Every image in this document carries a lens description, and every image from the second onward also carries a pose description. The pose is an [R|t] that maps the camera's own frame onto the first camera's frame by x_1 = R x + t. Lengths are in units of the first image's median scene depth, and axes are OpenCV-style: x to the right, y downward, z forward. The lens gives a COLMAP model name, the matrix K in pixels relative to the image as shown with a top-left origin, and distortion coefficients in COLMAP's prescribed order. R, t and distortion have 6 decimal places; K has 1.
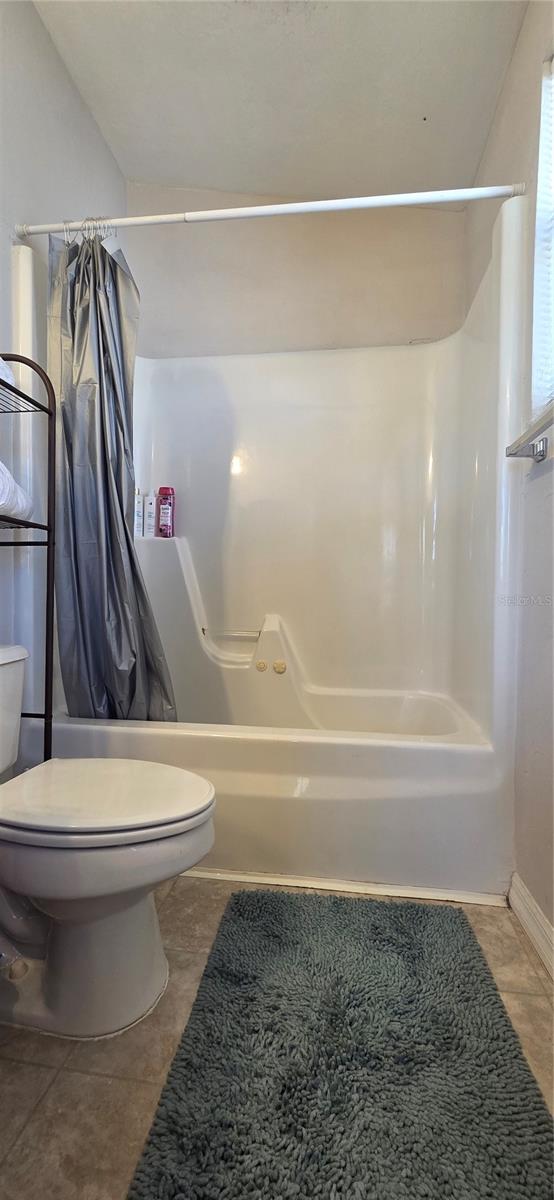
lens RADIAL K [[492.8, 0, 277.6], [0, 492.8, 595.8], [0, 0, 1]] dist [0.003235, -0.000327]
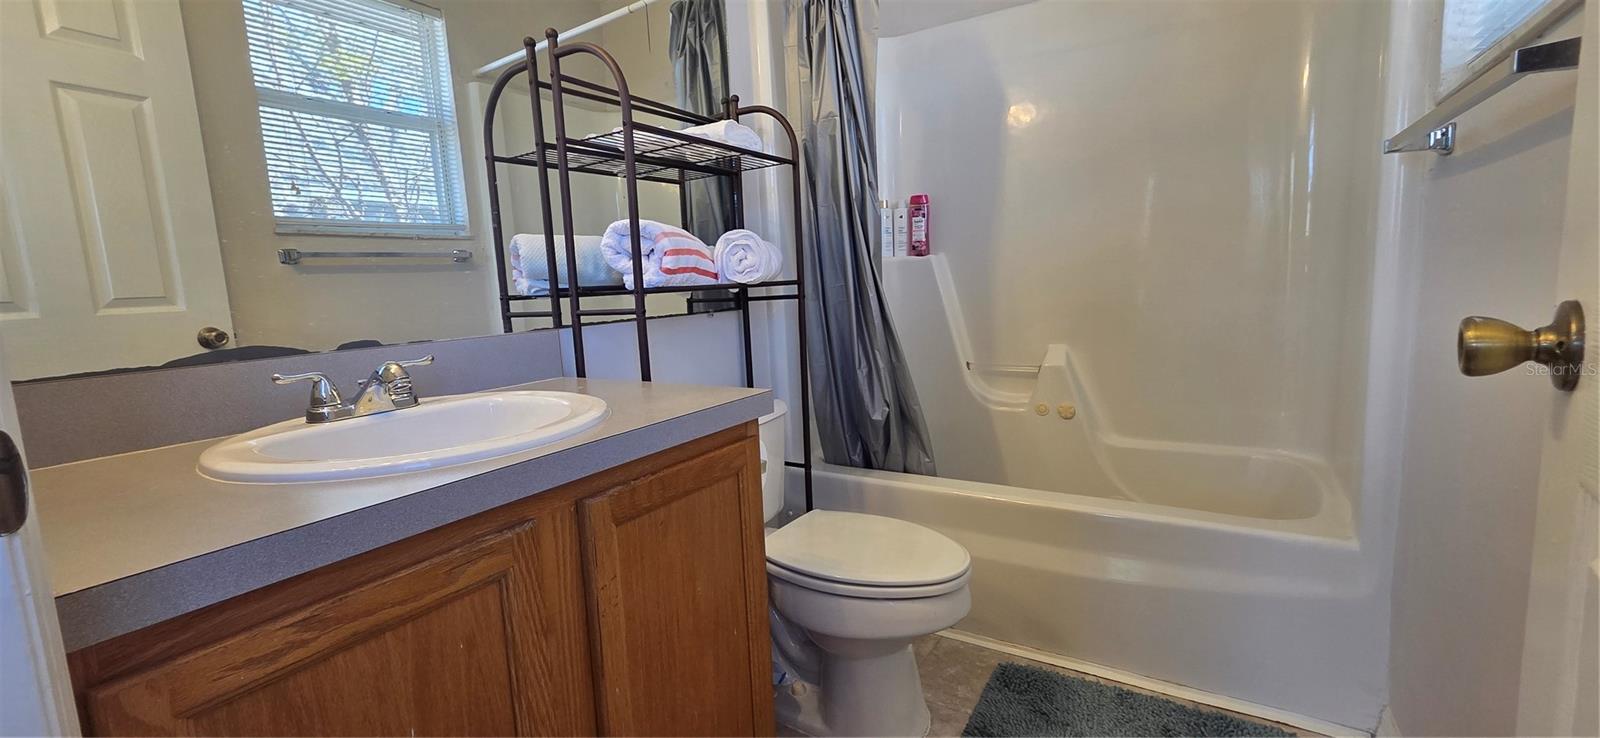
lens RADIAL K [[657.1, 0, 796.3], [0, 657.1, 365.7], [0, 0, 1]] dist [0.003235, -0.000327]
pose [[0.910707, -0.001632, -0.413049, 0.068917], [0.053181, 0.992133, 0.113335, -0.107811], [0.409614, -0.125181, 0.903629, -0.194078]]
